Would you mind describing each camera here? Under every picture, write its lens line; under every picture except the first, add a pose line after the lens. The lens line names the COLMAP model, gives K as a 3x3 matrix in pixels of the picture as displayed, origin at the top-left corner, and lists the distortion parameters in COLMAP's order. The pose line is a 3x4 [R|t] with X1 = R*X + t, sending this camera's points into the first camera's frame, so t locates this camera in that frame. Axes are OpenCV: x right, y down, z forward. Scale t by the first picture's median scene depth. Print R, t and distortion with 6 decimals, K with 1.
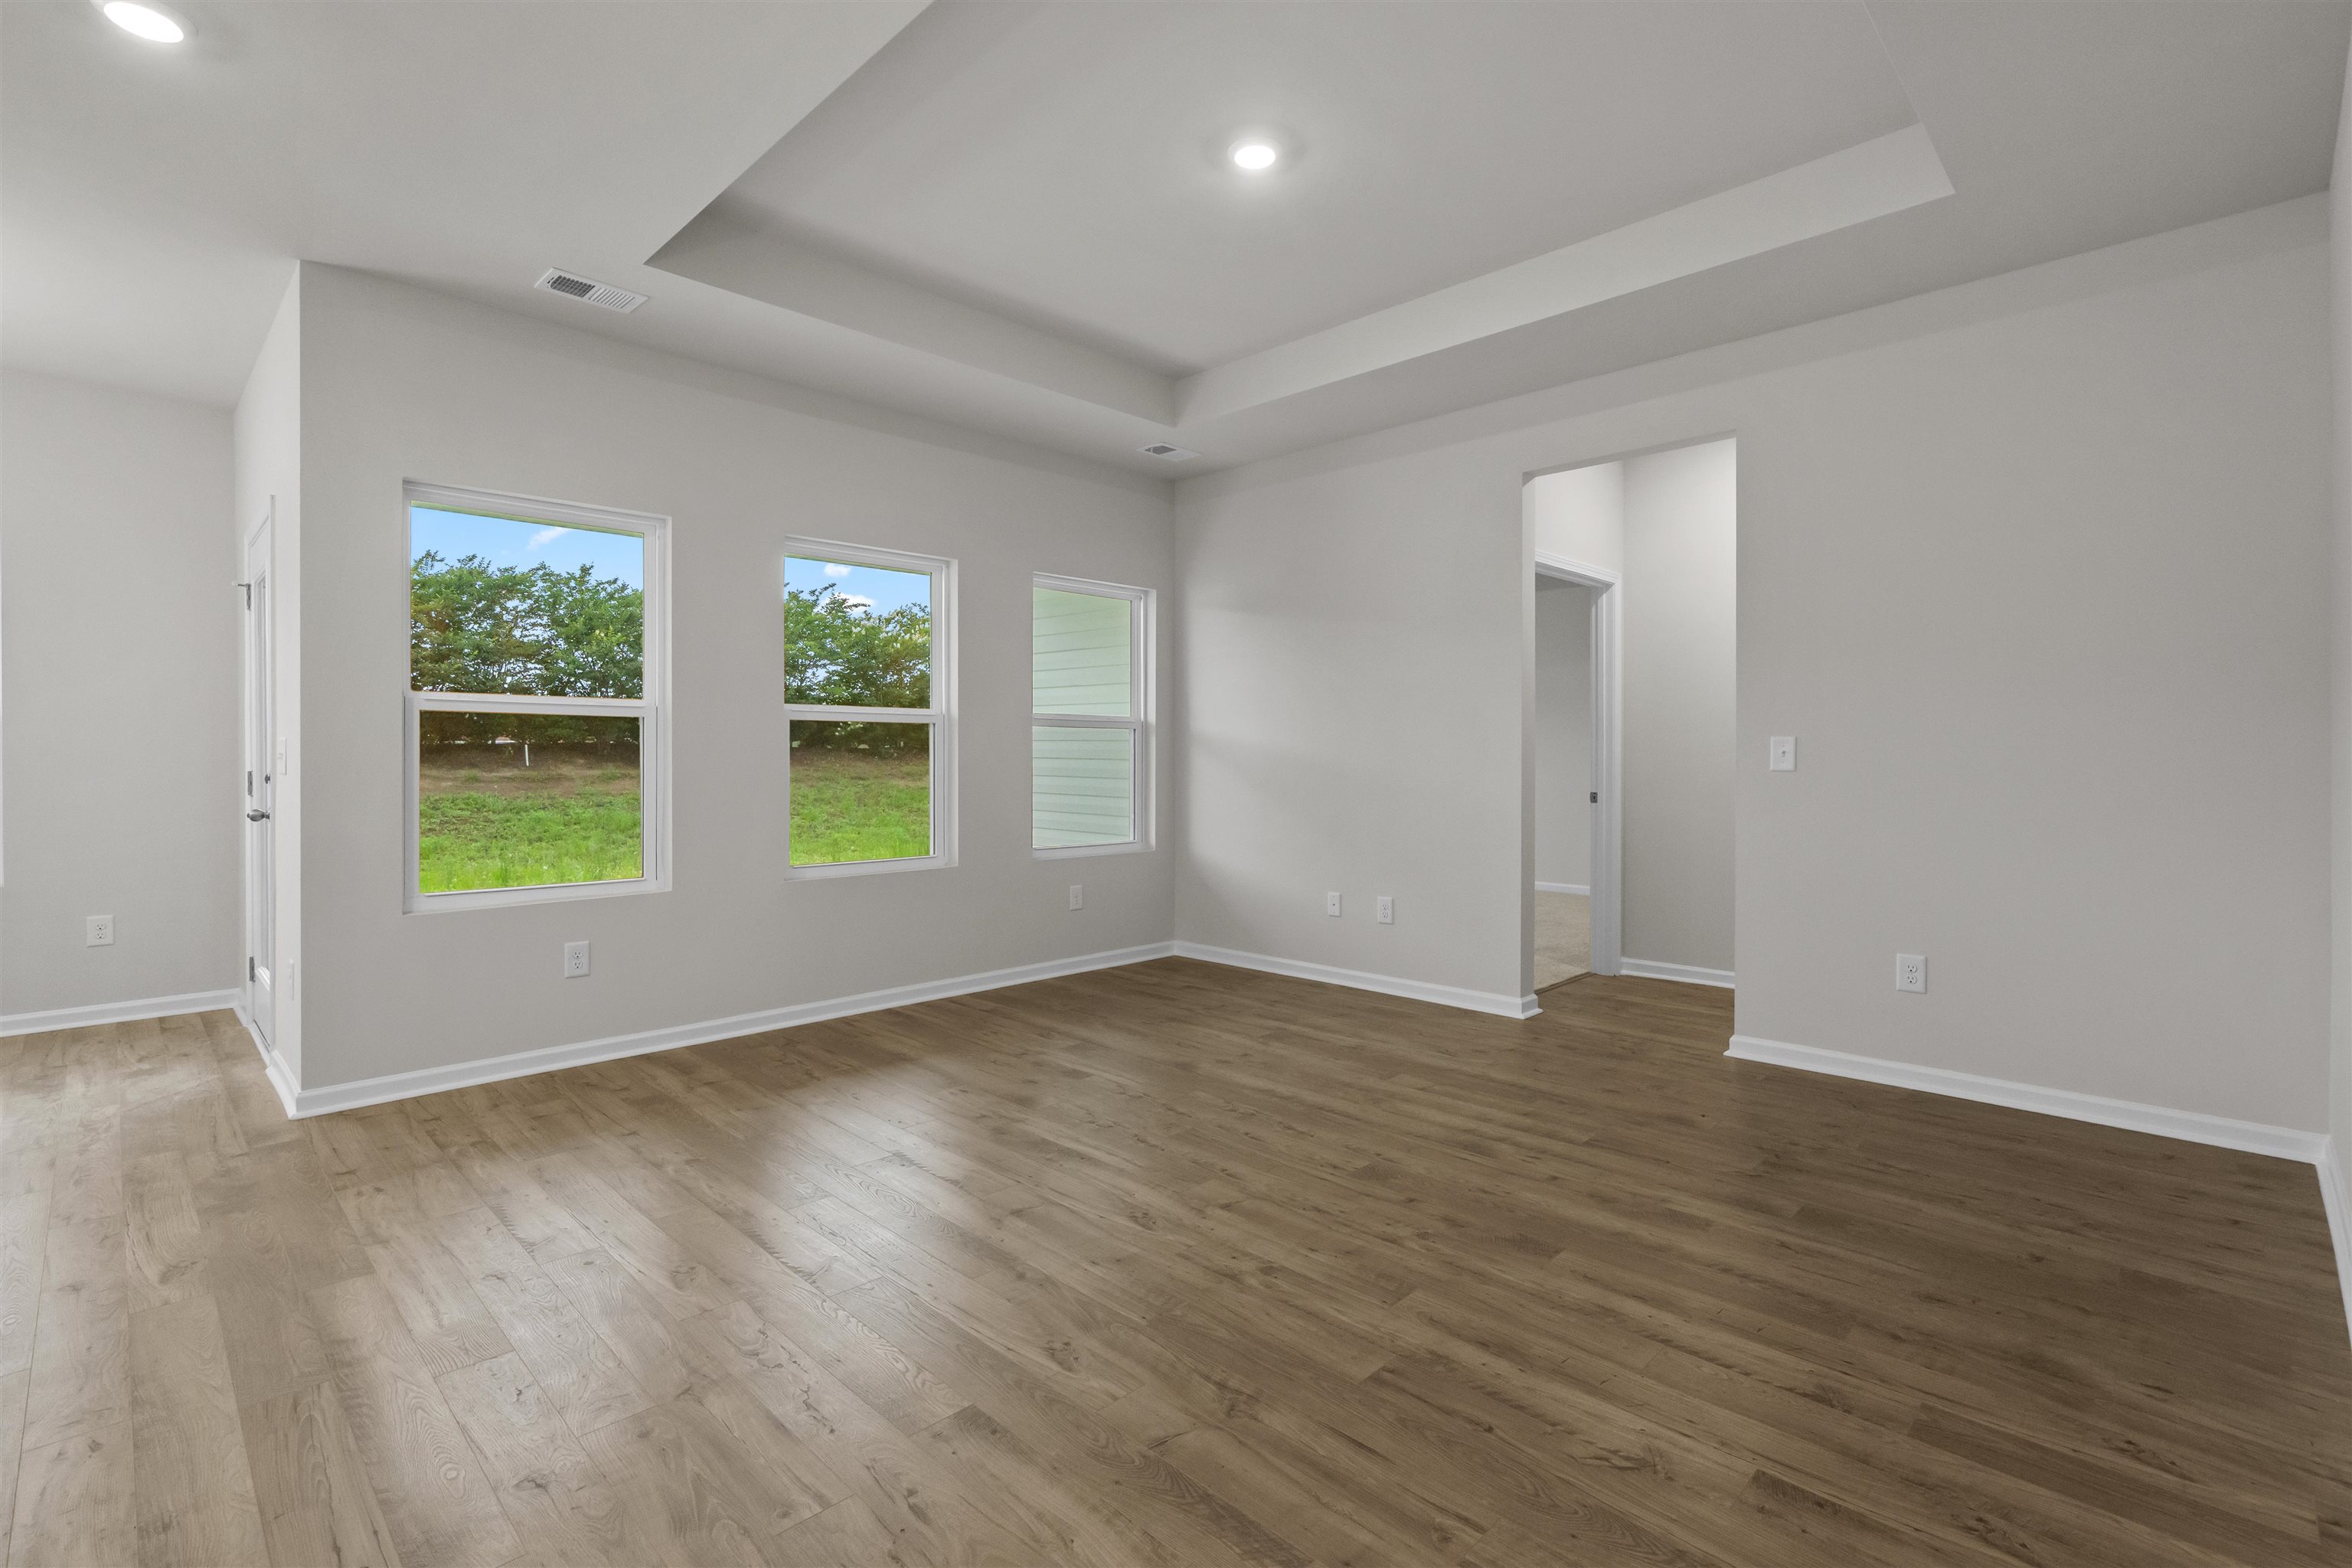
lens RADIAL K [[1075.2, 0, 1177.8], [0, 1075.2, 765.0], [0, 0, 1]] dist [-0.002677, 0.000013]
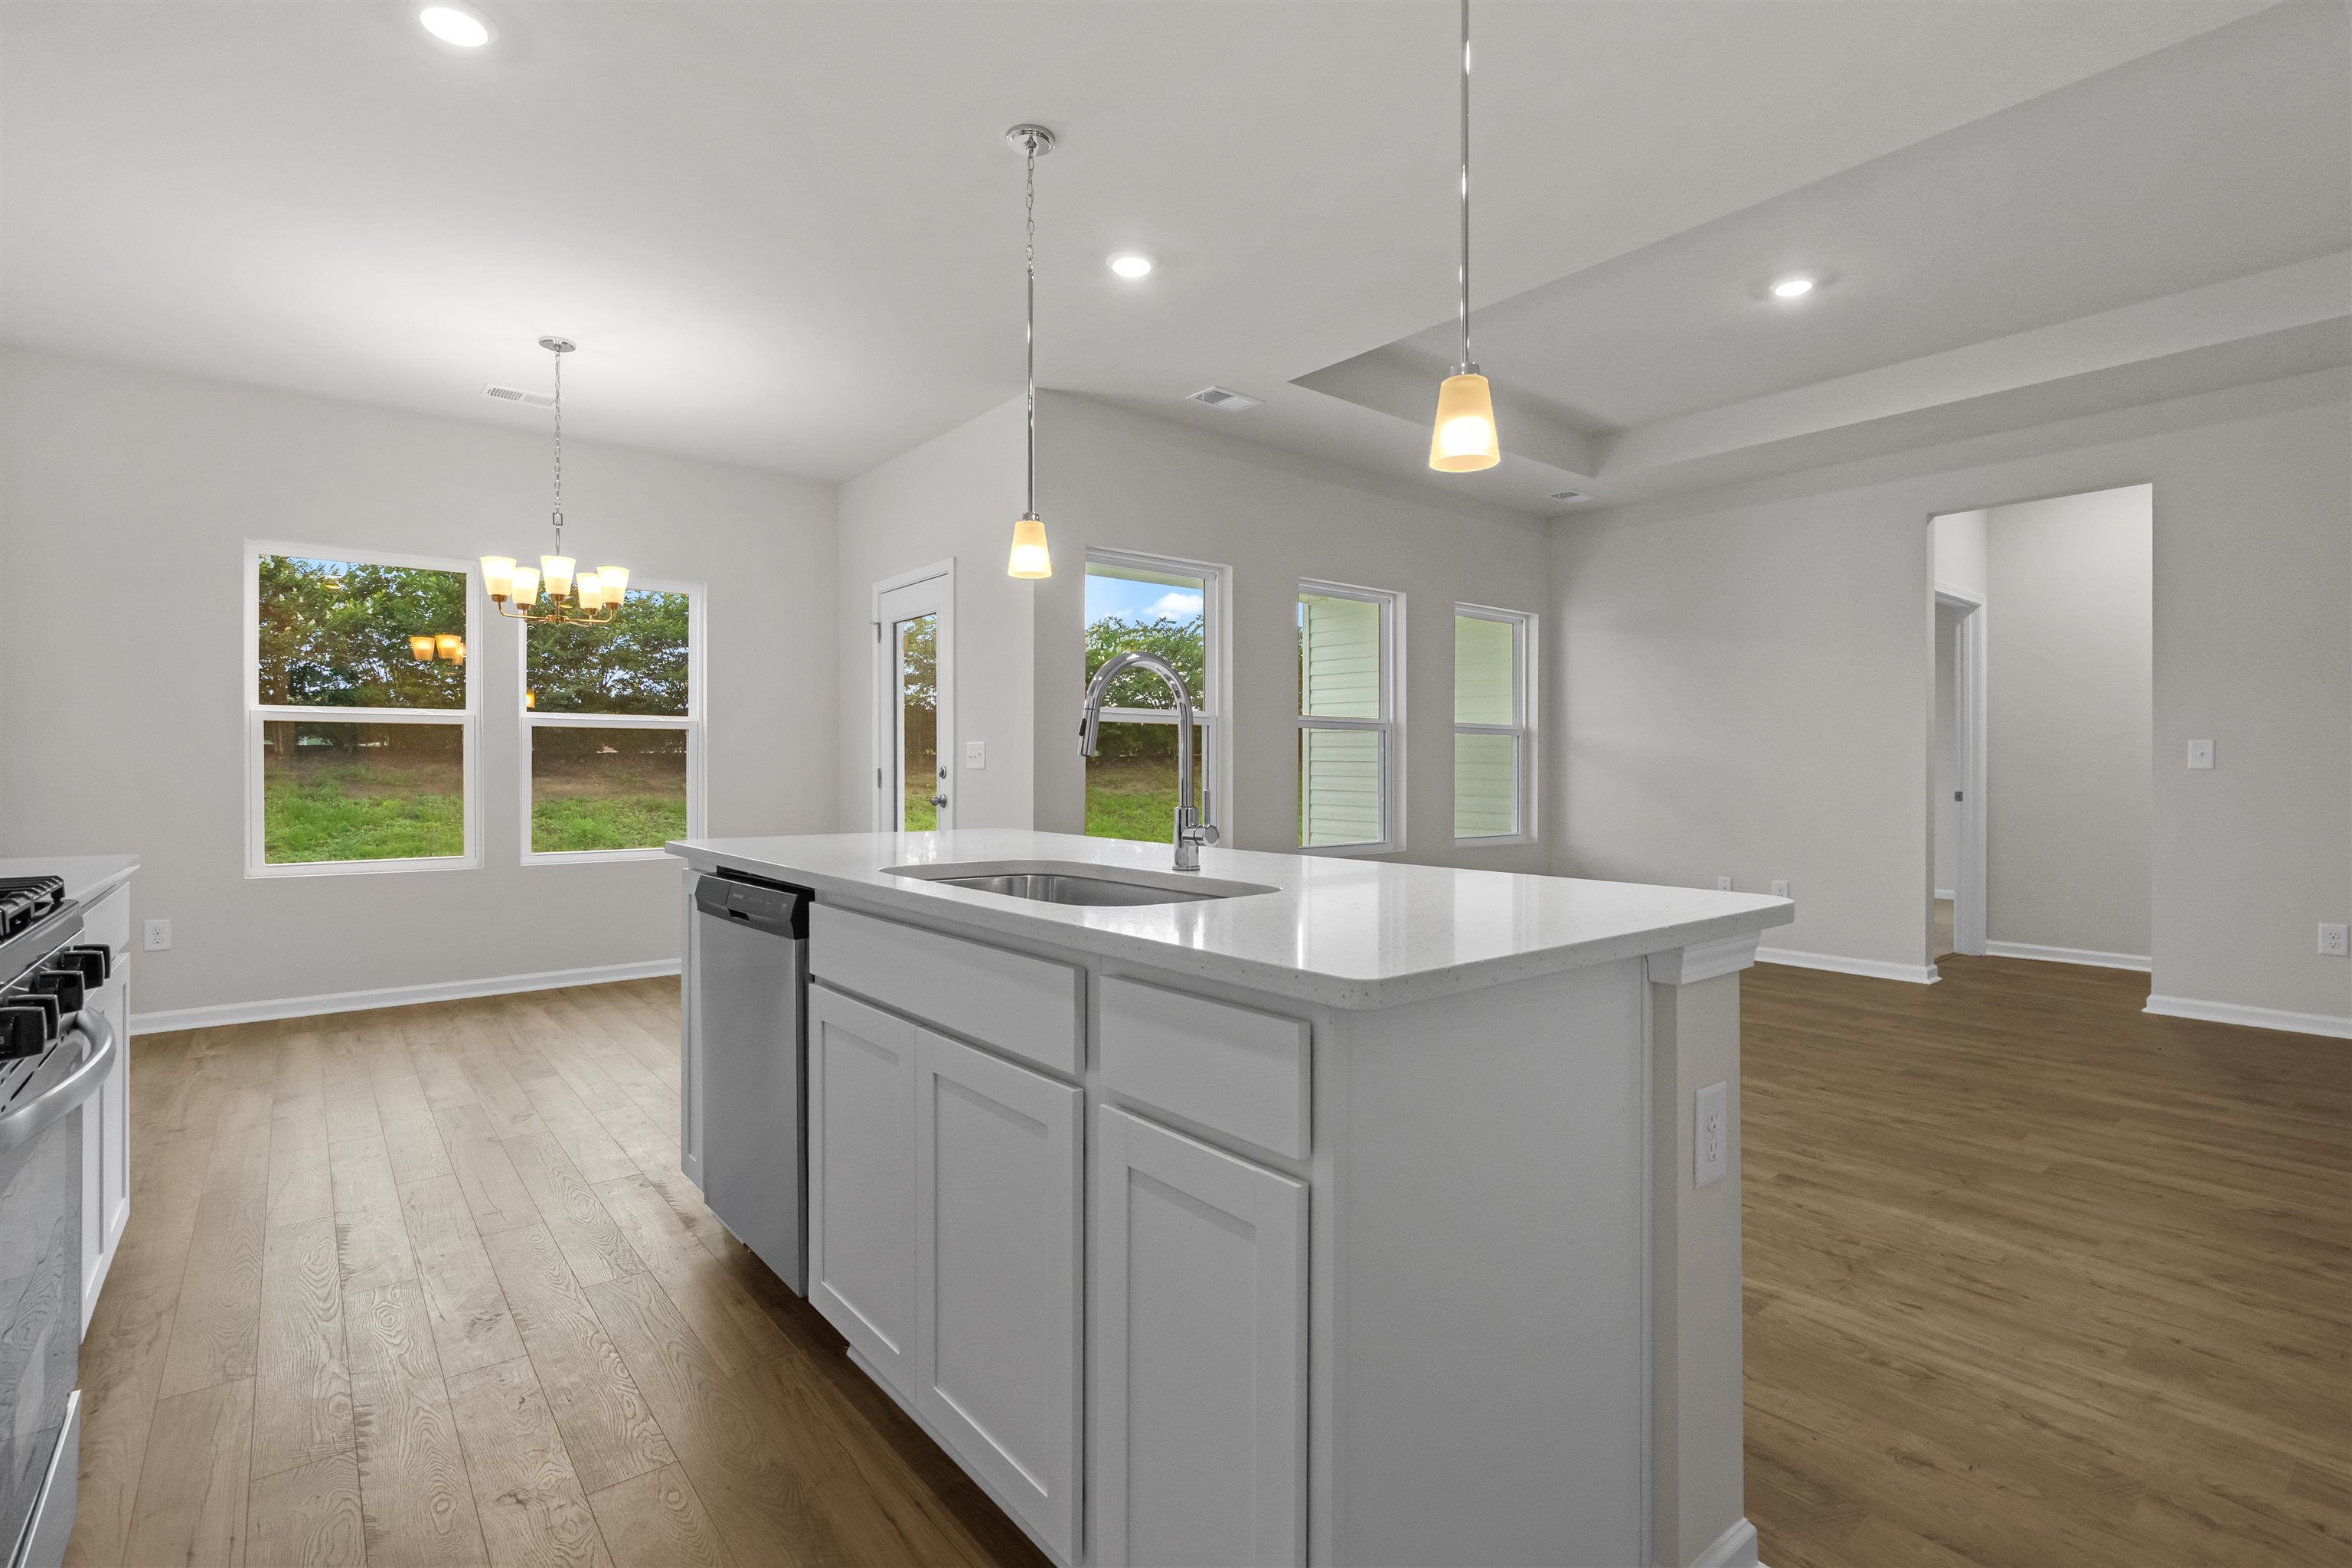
lens RADIAL K [[1098.7, 0, 1185.0], [0, 1098.7, 772.3], [0, 0, 1]] dist [-0.000512, 0.000048]
pose [[0.994762, 0.001888, -0.102203, -0.513605], [-0.002289, 0.999990, -0.003810, 0.019813], [0.102195, 0.004024, 0.994756, -0.377309]]
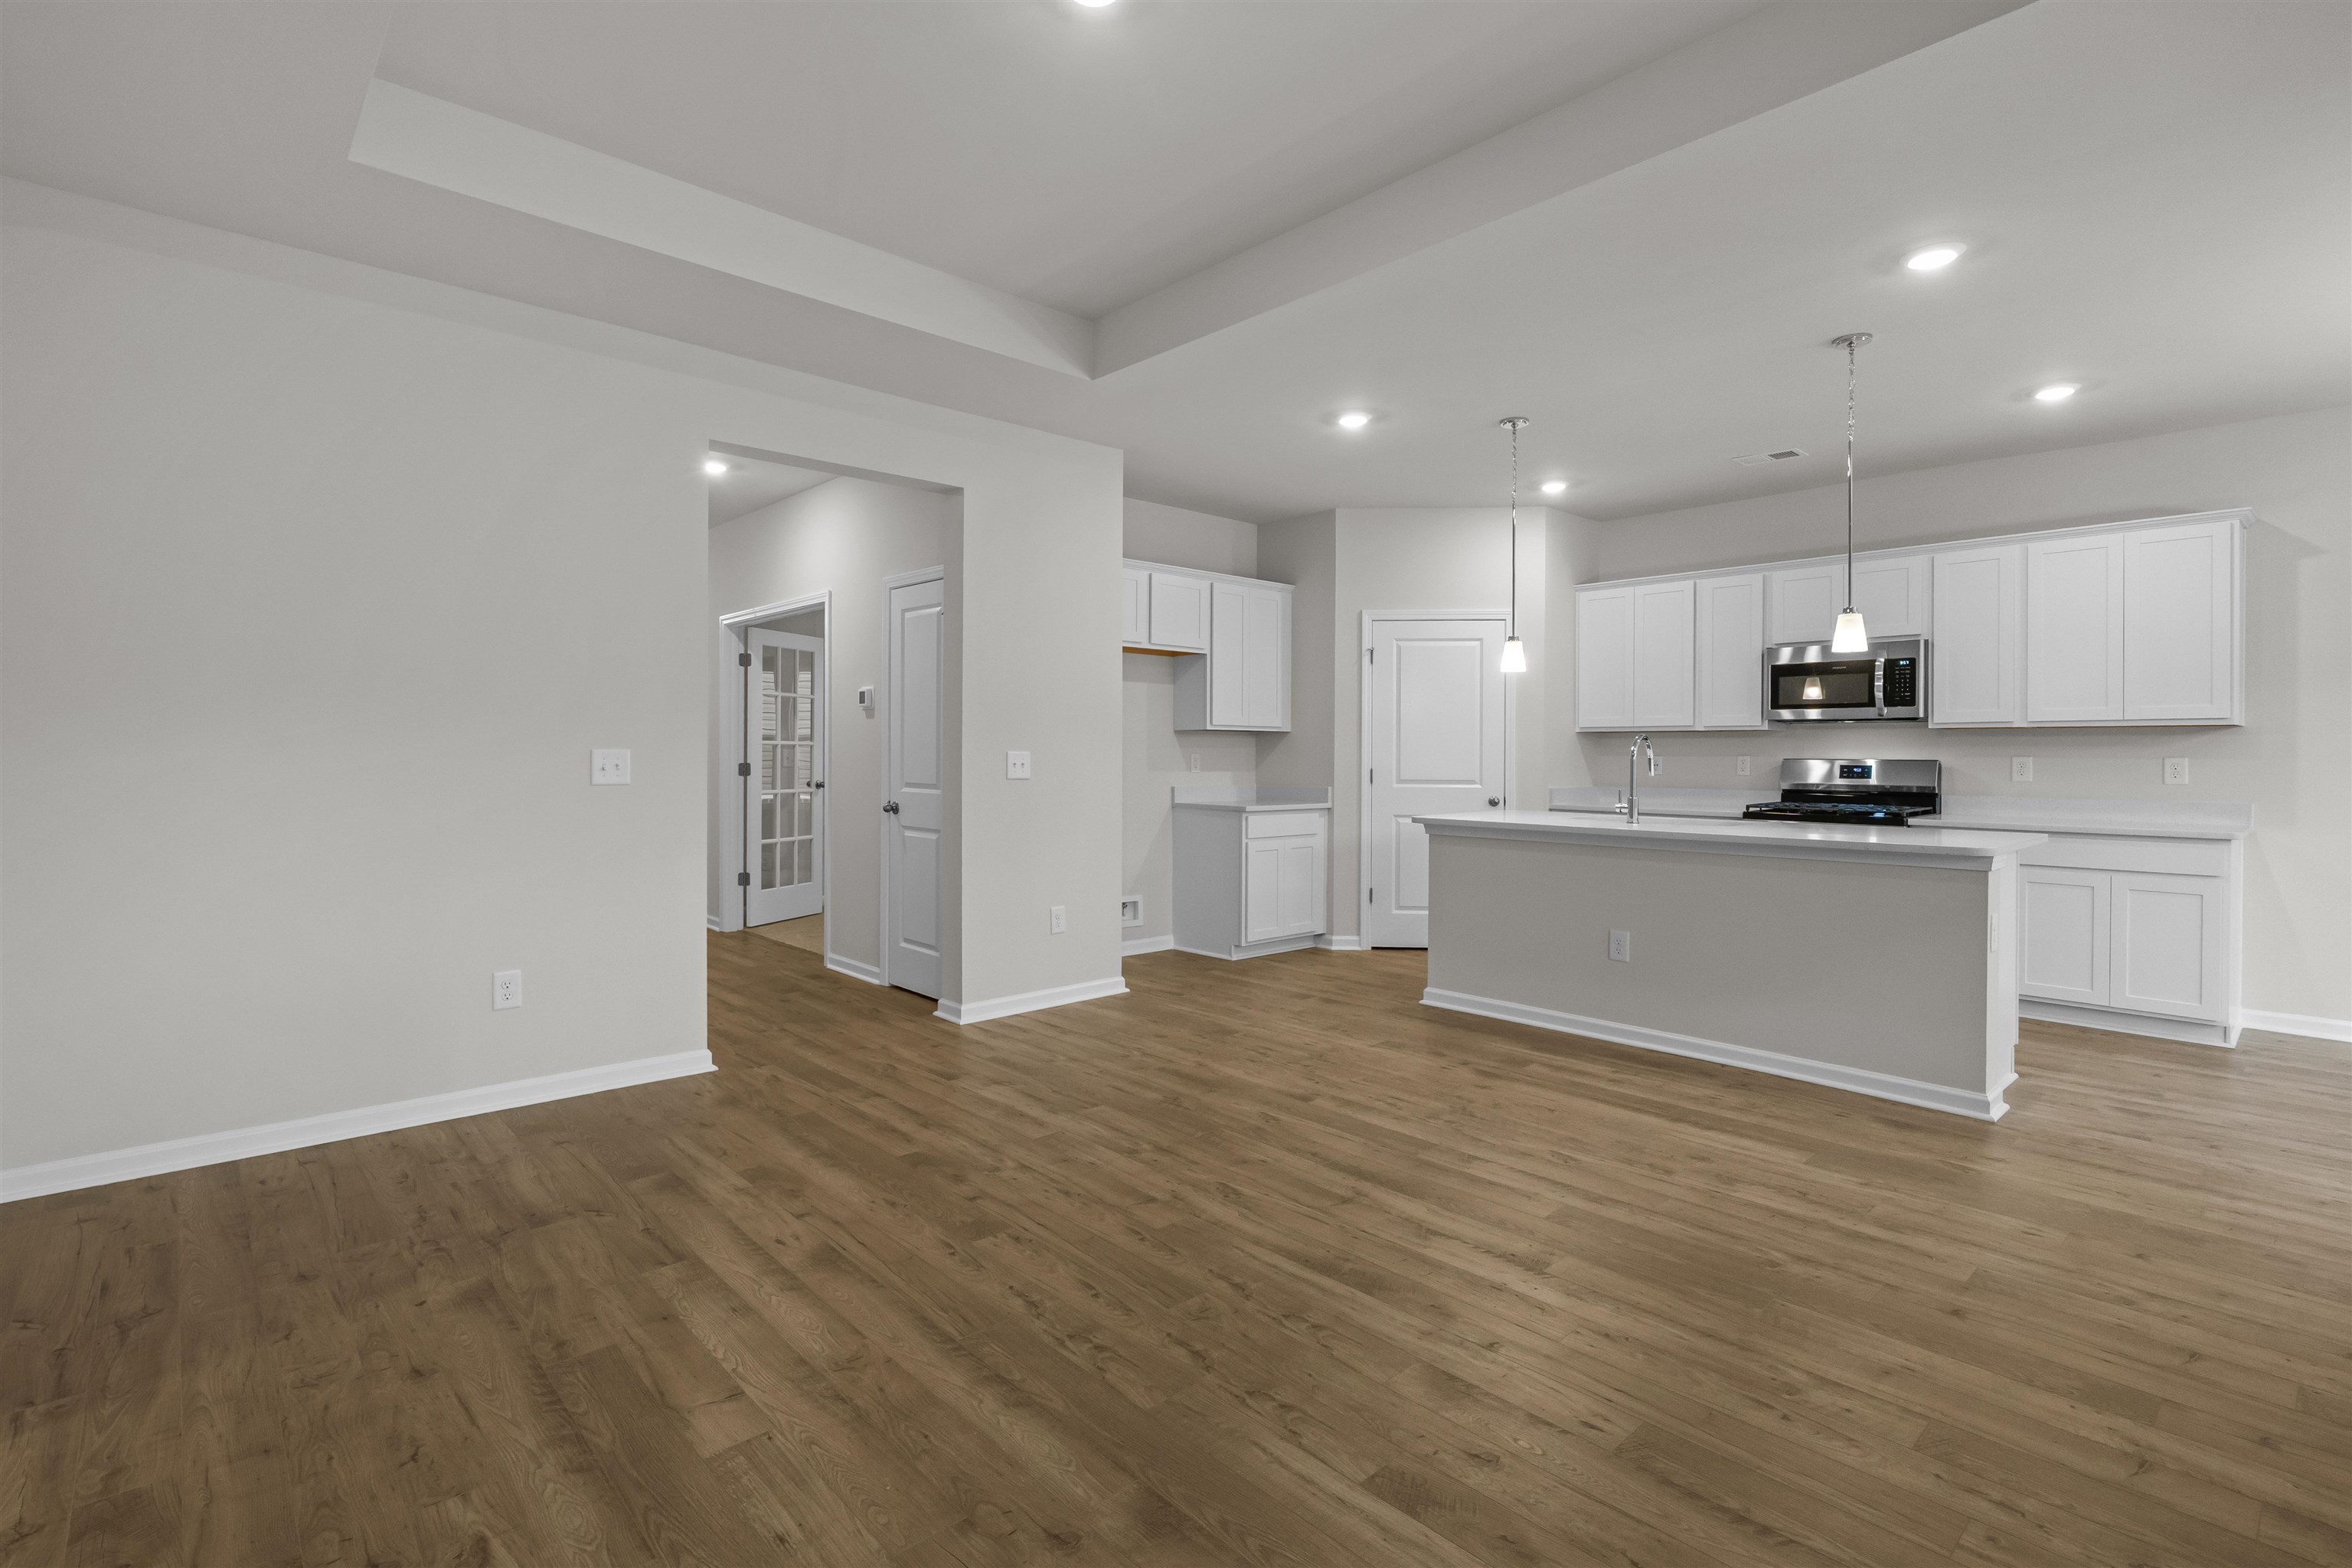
lens RADIAL K [[1095.0, 0, 1170.4], [0, 1095.0, 751.5], [0, 0, 1]] dist [-0.002631, 0.000053]
pose [[-0.998755, -0.003882, 0.049730, -0.022205], [-0.003475, 0.999960, 0.008286, -0.034845], [-0.049760, 0.008103, -0.998728, 1.759981]]
